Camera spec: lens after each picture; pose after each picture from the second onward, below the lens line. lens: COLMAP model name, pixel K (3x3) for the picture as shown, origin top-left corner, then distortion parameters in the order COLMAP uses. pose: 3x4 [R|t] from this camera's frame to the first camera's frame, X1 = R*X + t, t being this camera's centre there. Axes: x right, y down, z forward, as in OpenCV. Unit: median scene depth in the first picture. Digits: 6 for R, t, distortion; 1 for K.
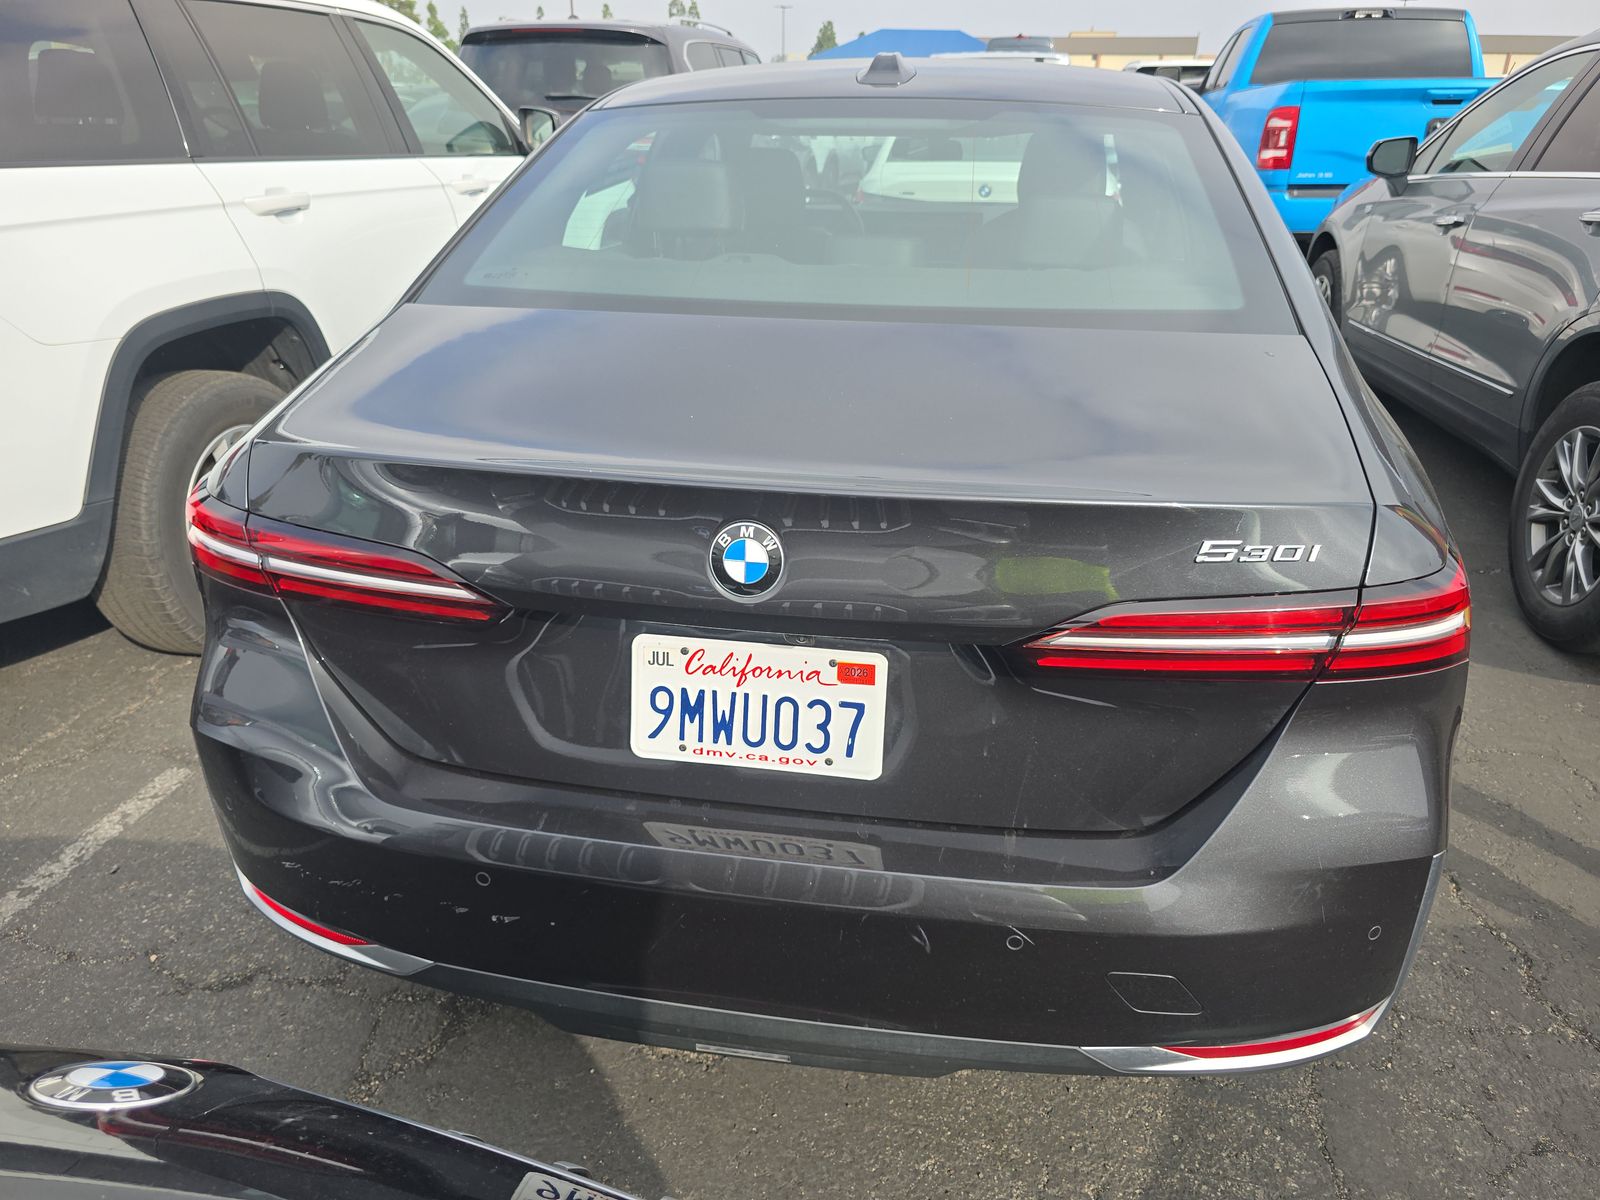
lens RADIAL K [[1093.9, 0, 796.6], [0, 1093.9, 597.0], [0, 0, 1]] dist [0.035829, -0.006781]
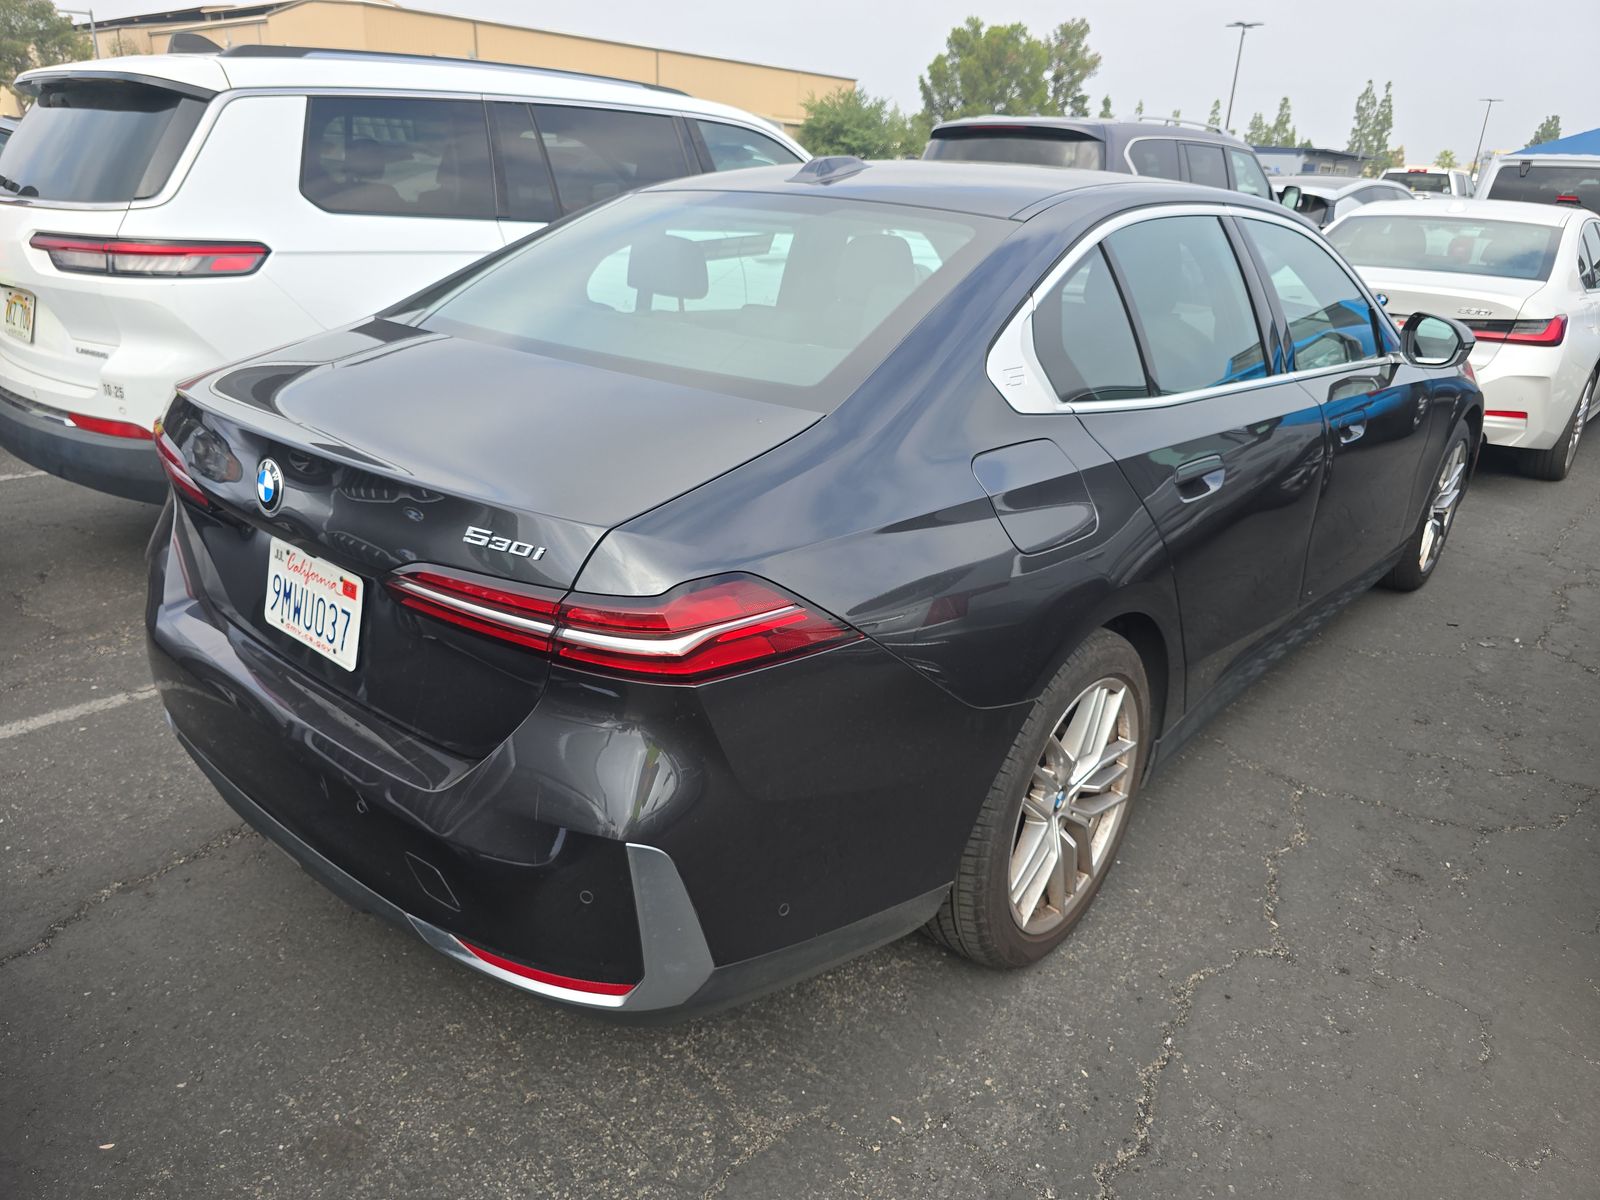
lens RADIAL K [[1093.9, 0, 803.5], [0, 1093.9, 600.2], [0, 0, 1]] dist [0.035829, -0.006781]
pose [[0.862695, 0.218292, -0.456186, 1.190960], [-0.247630, 0.968843, -0.004687, -0.052283], [0.440950, 0.117009, 0.889872, 0.023742]]
